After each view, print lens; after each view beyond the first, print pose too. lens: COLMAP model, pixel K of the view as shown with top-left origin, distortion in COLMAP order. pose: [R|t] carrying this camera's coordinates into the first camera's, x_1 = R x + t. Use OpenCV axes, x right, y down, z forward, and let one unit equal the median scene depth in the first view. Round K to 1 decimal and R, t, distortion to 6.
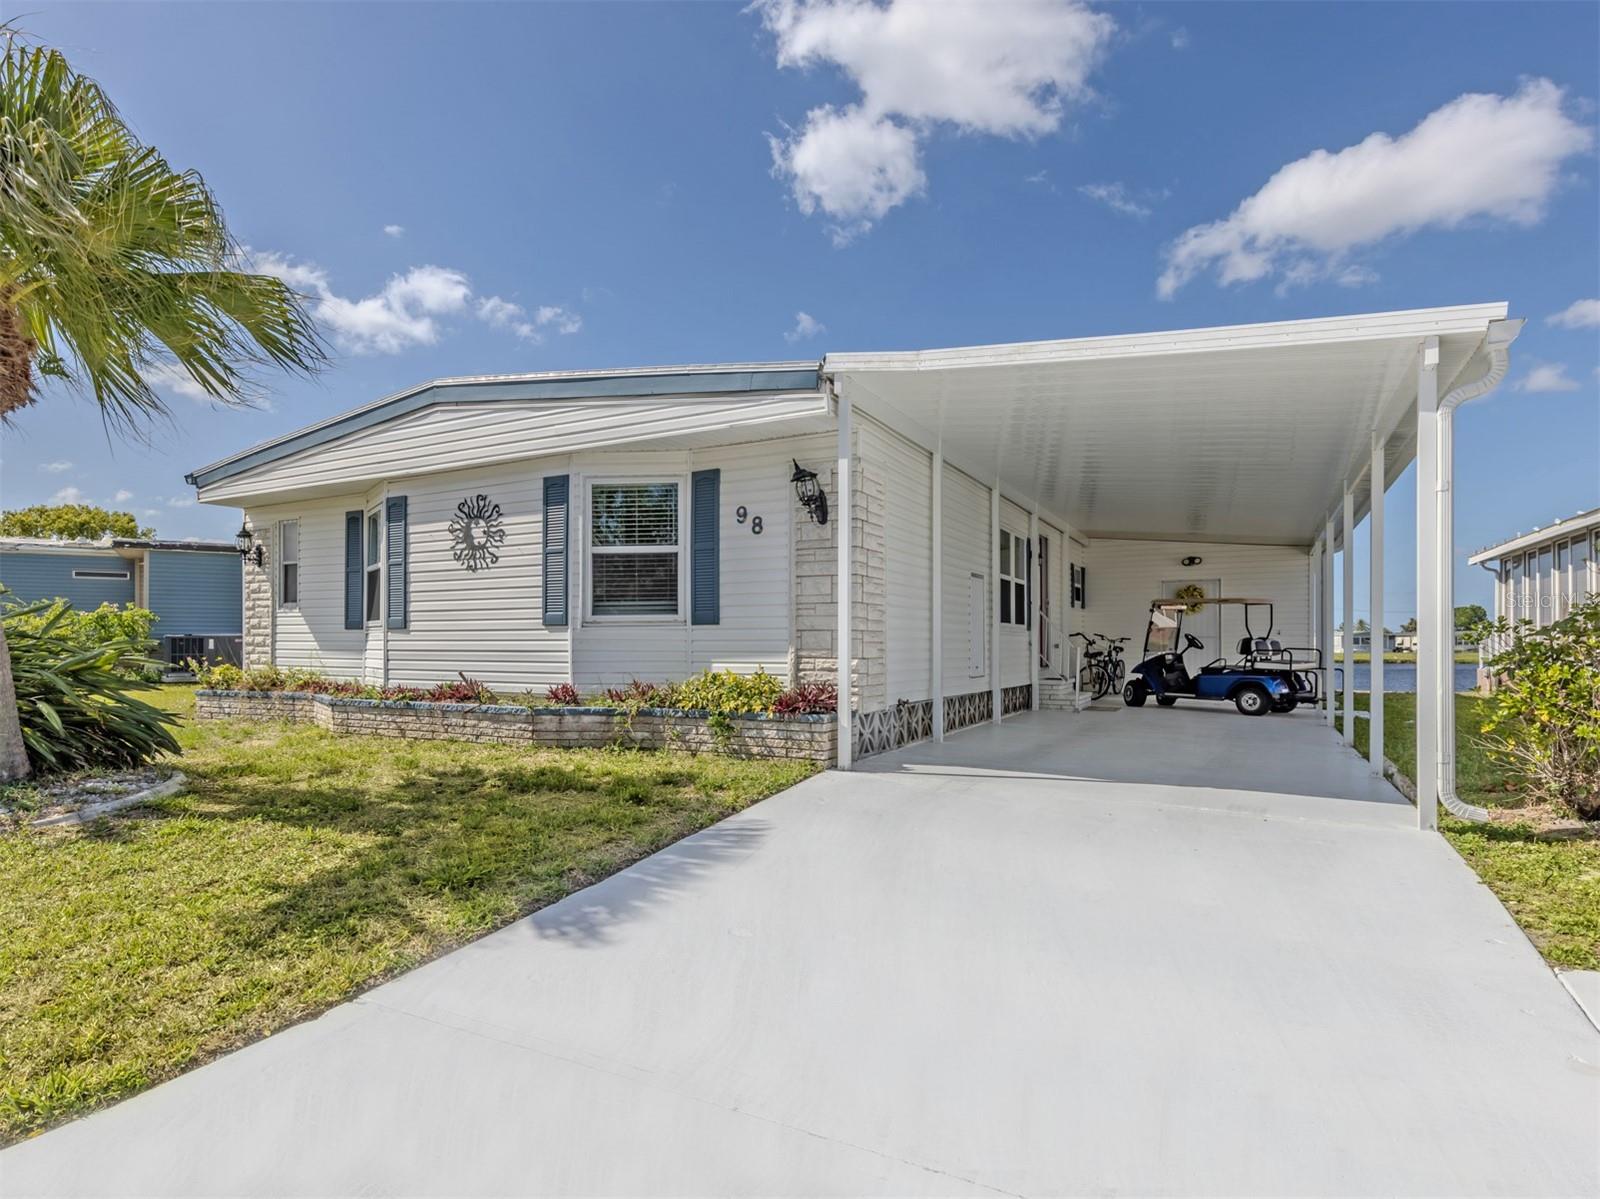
lens RADIAL K [[839.8, 0, 800.0], [0, 839.8, 599.5], [0, 0, 1]] dist [-0.000036, -0.000967]
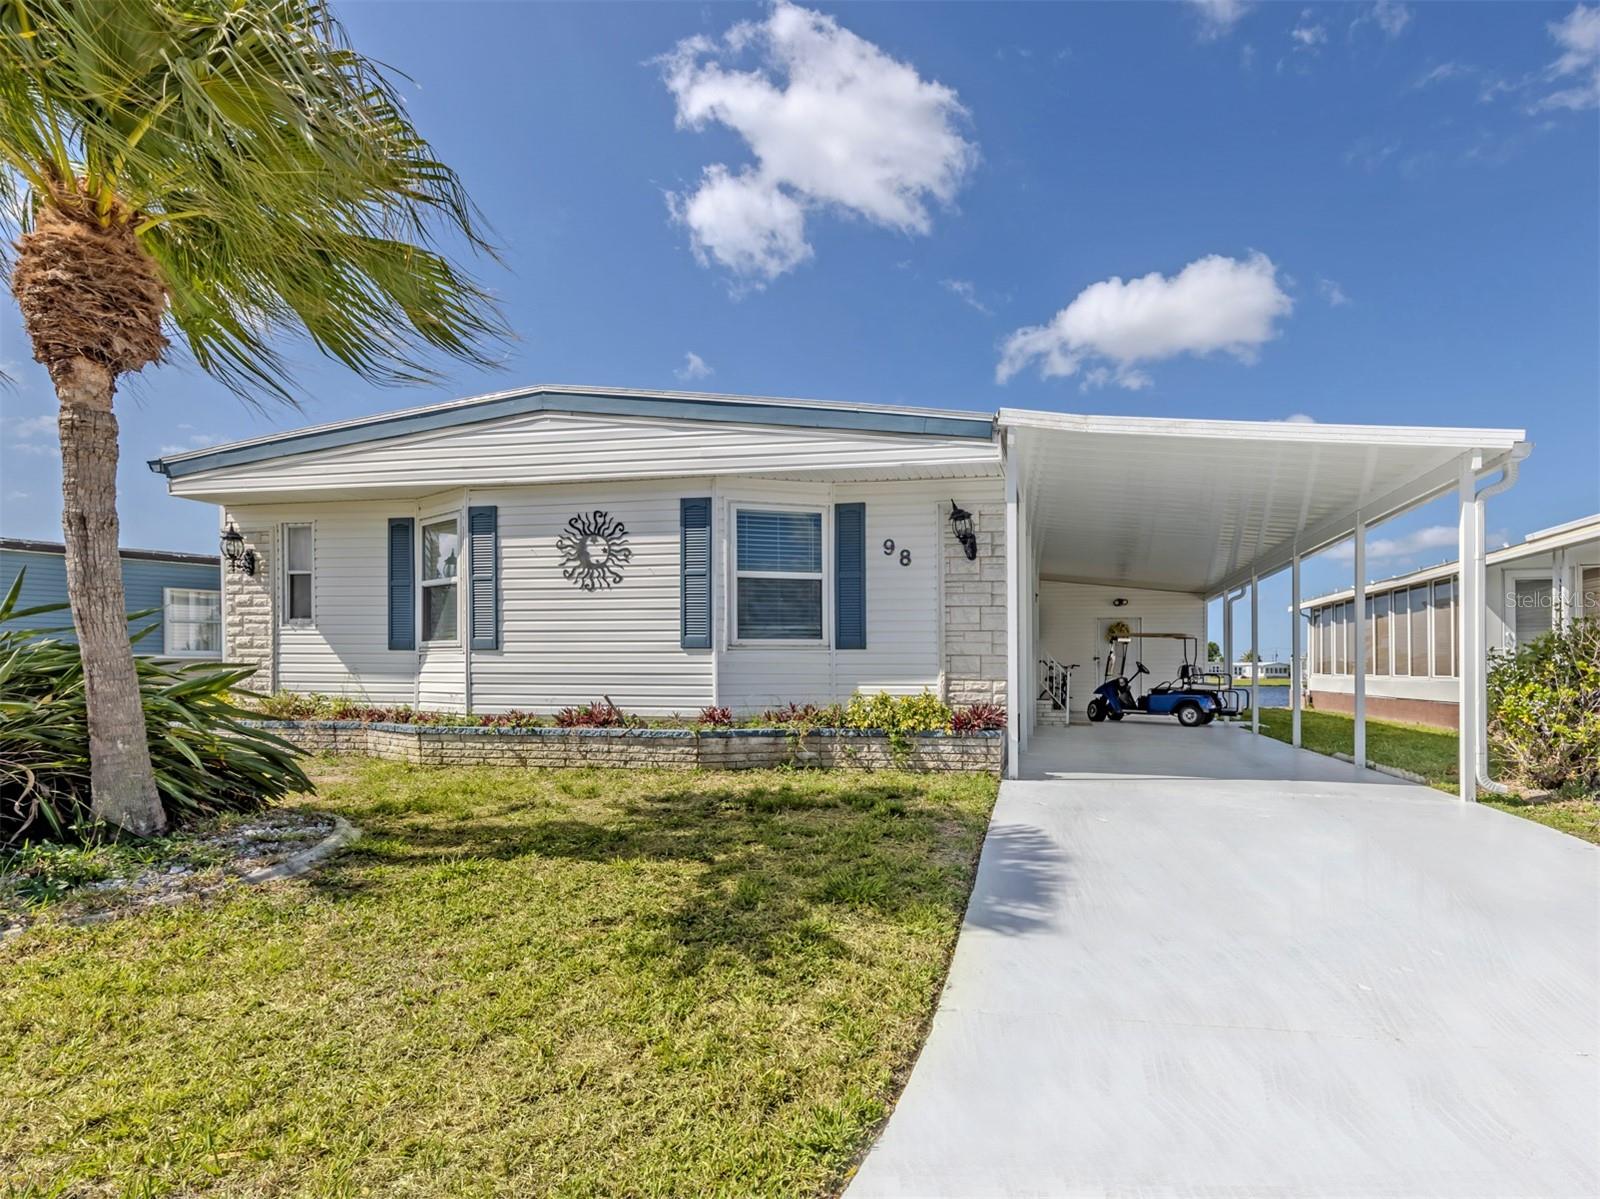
lens RADIAL K [[769.2, 0, 898.8], [0, 769.2, 628.4], [0, 0, 1]] dist [0.000426, -0.000357]
pose [[0.946509, 0.020881, 0.322001, -0.352019], [-0.019940, 0.999782, -0.006221, 0.008423], [-0.322061, -0.000532, 0.946719, 0.059579]]
